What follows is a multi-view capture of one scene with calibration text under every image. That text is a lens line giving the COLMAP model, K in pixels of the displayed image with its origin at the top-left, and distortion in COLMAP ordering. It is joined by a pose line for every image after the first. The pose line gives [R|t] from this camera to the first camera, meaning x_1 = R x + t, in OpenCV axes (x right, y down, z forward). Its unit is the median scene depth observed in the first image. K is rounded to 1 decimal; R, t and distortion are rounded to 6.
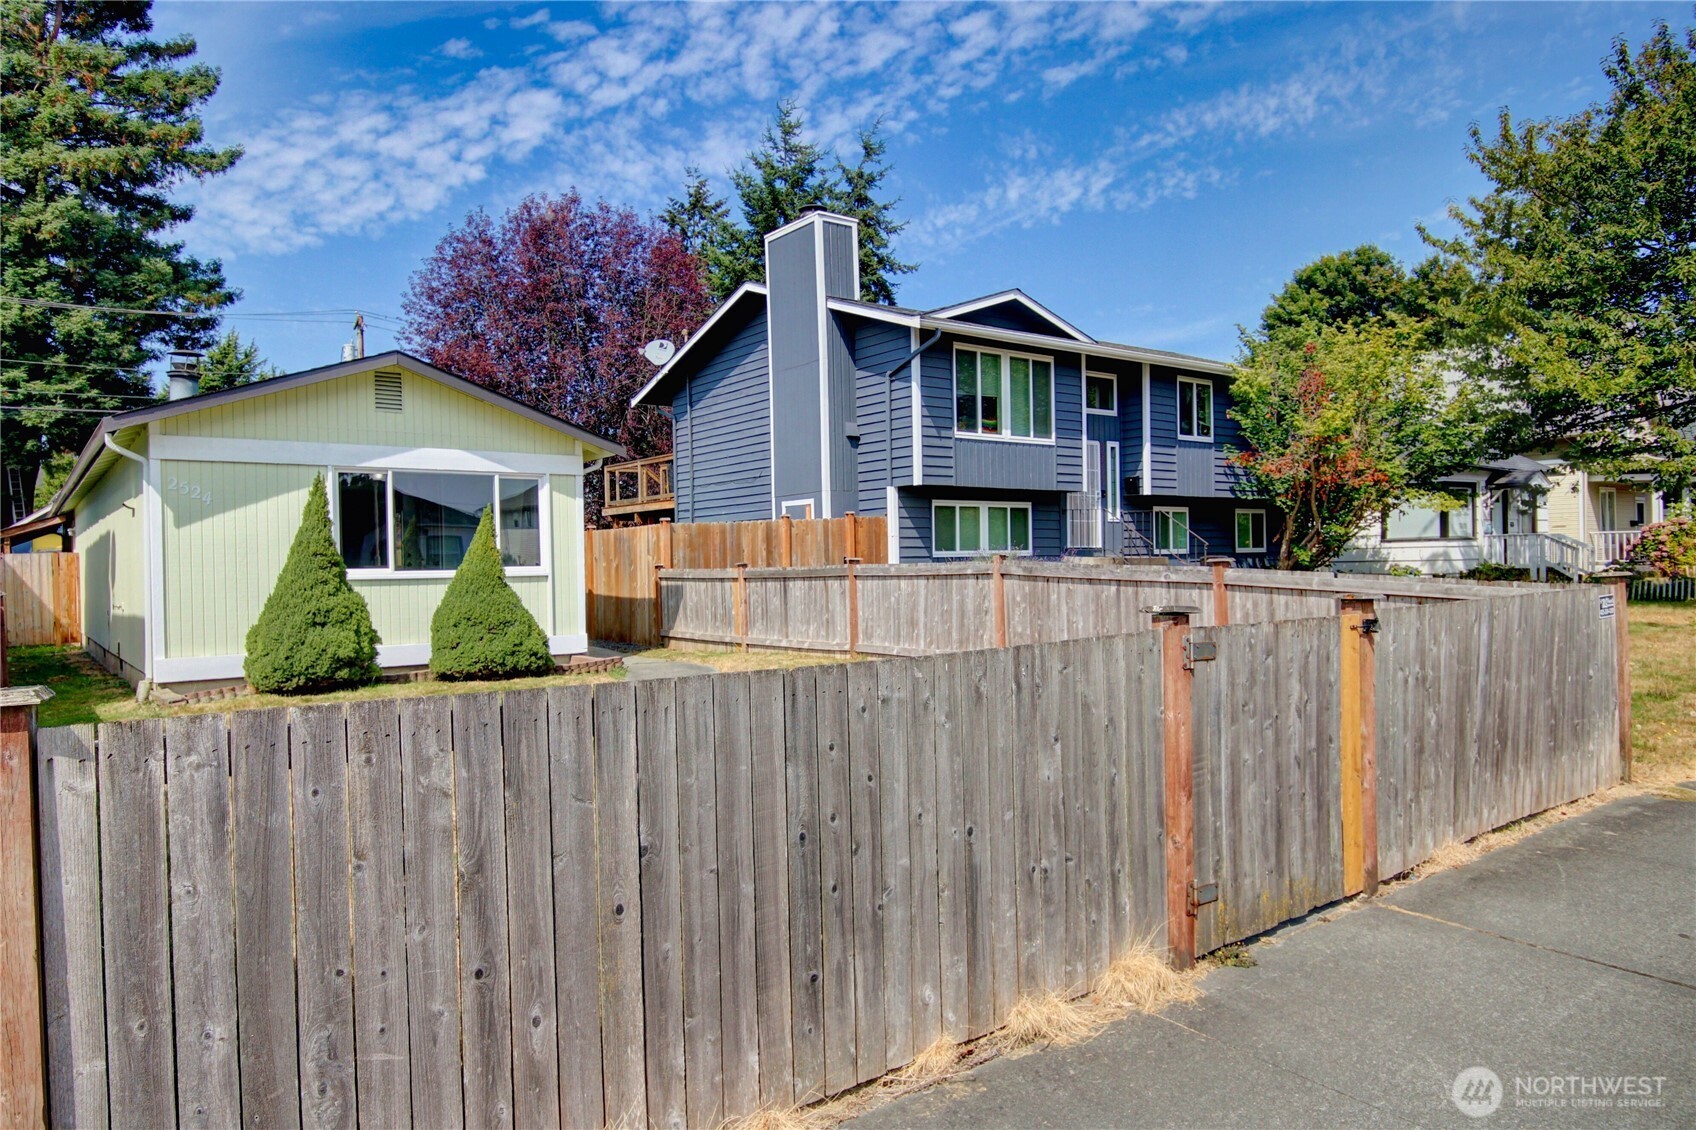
lens RADIAL K [[1081.3, 0, 848.0], [0, 1081.3, 565.0], [0, 0, 1]] dist [0.002399, 0.000802]
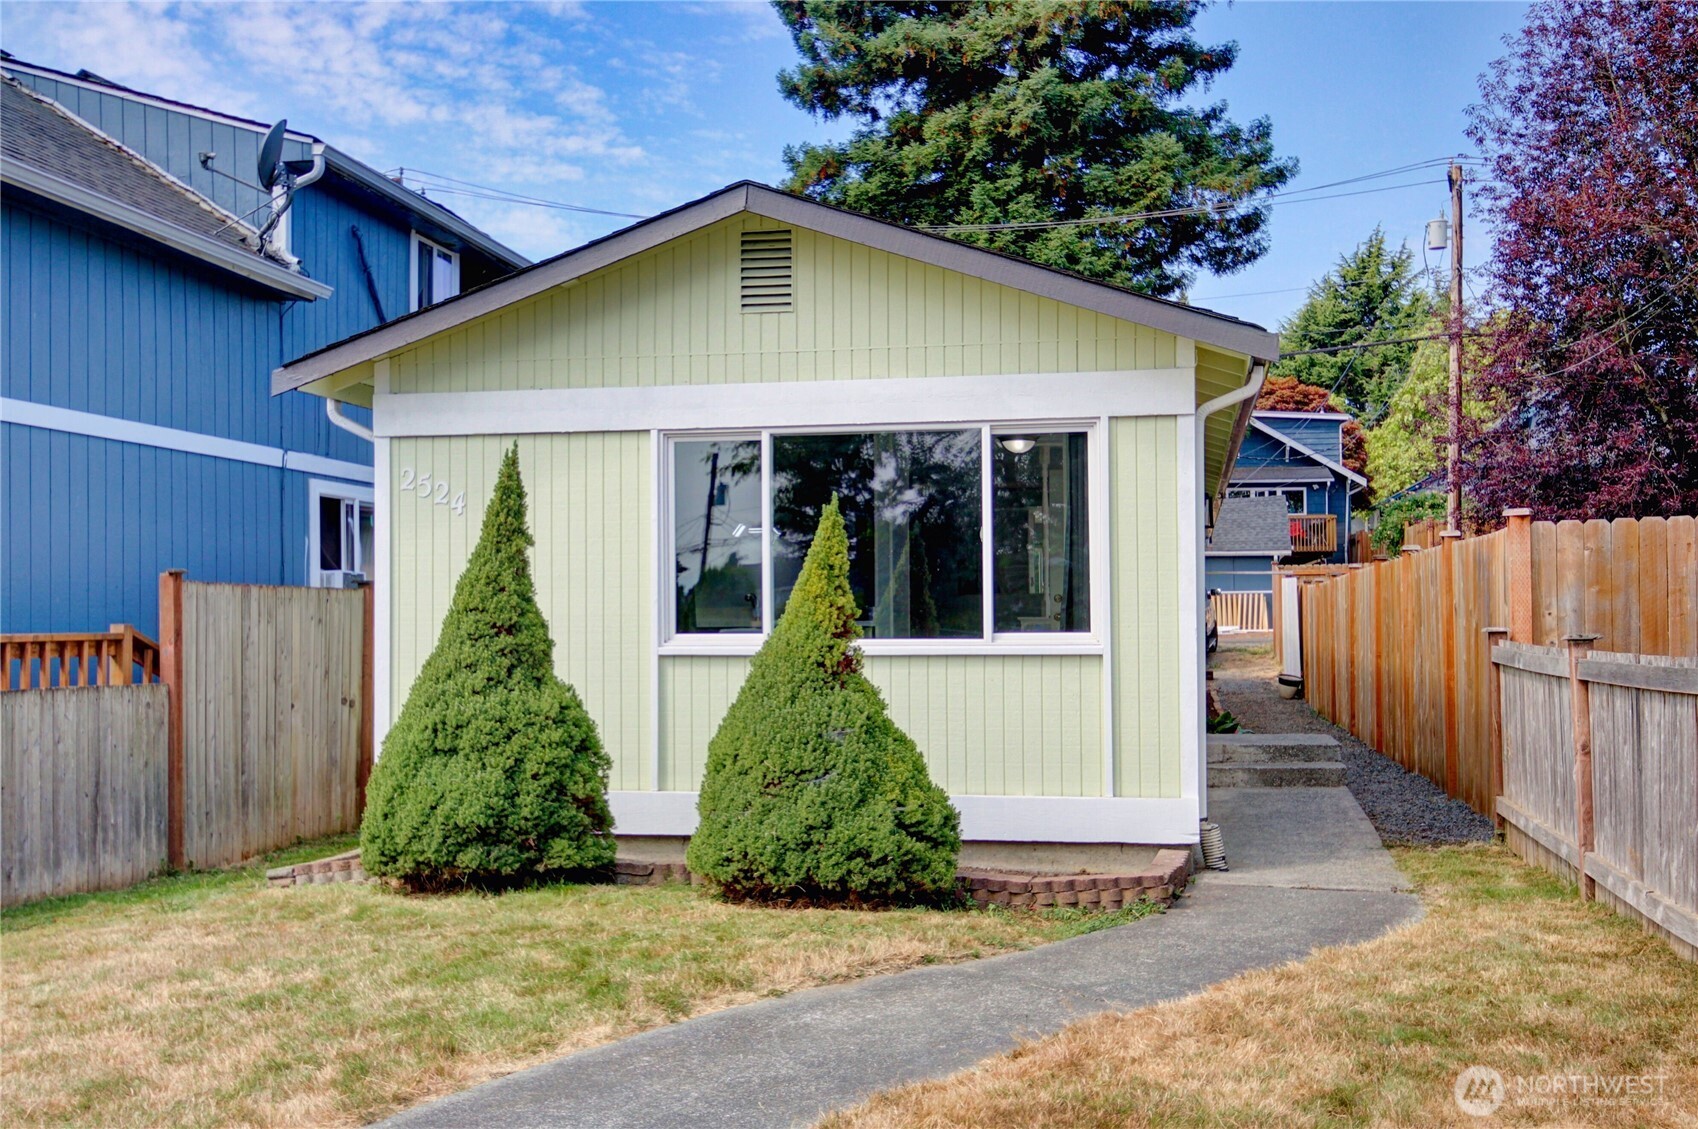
lens RADIAL K [[1782.5, 0, 849.0], [0, 1782.5, 564.5], [0, 0, 1]] dist [0.115649, 0.000218]
pose [[0.666632, -0.002371, -0.745383, 0.058126], [-0.010029, 0.999876, -0.012149, -0.005352], [0.745319, 0.015575, 0.666526, 0.140924]]
